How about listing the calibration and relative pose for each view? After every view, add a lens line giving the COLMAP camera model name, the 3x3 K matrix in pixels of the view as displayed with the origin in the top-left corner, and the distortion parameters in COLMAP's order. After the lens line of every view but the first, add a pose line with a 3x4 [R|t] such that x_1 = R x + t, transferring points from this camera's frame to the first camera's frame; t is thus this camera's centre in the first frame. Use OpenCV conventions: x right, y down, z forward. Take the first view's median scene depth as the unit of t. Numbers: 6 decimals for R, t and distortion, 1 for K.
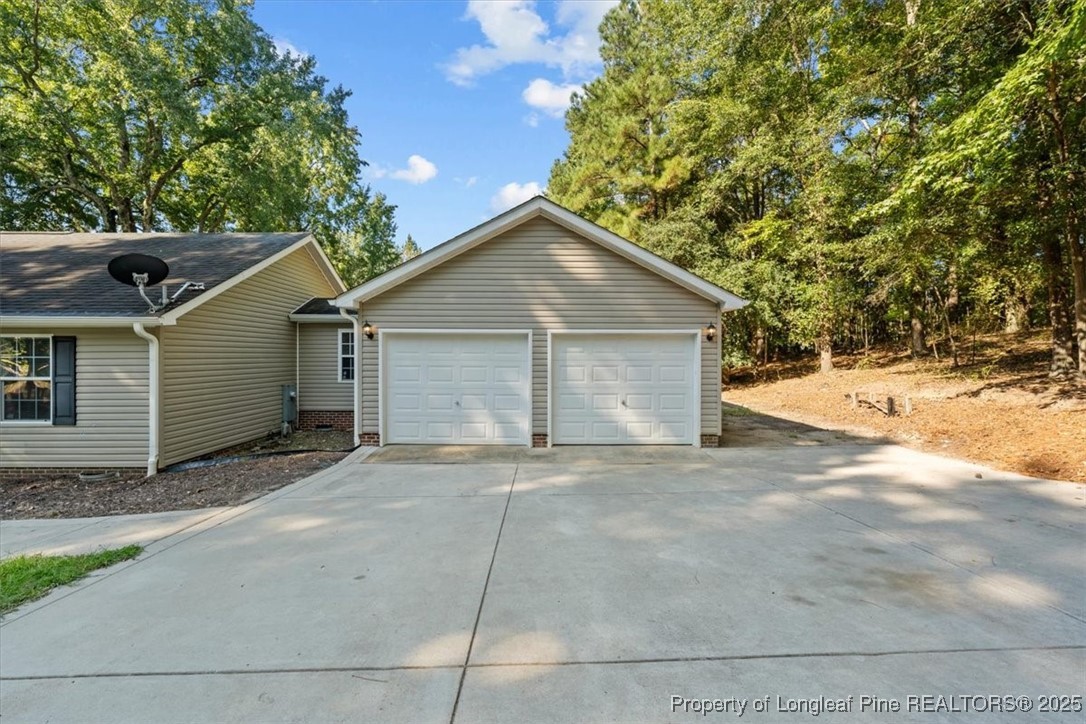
lens RADIAL K [[428.3, 0, 539.0], [0, 428.3, 356.9], [0, 0, 1]] dist [0.001925, 0.000075]
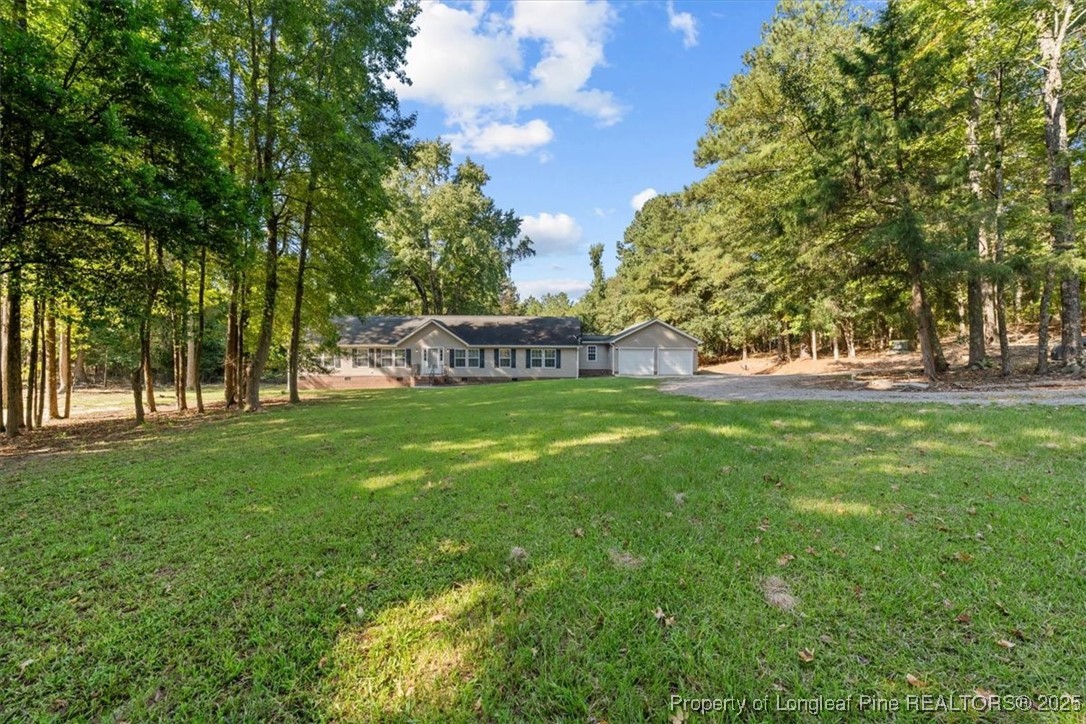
lens RADIAL K [[428.3, 0, 539.0], [0, 428.3, 356.9], [0, 0, 1]] dist [0.001925, 0.000075]
pose [[0.999907, -0.000378, -0.013603, -1.118770], [0.000555, 0.999916, 0.012974, -0.023965], [0.013597, -0.012980, 0.999823, -3.339863]]
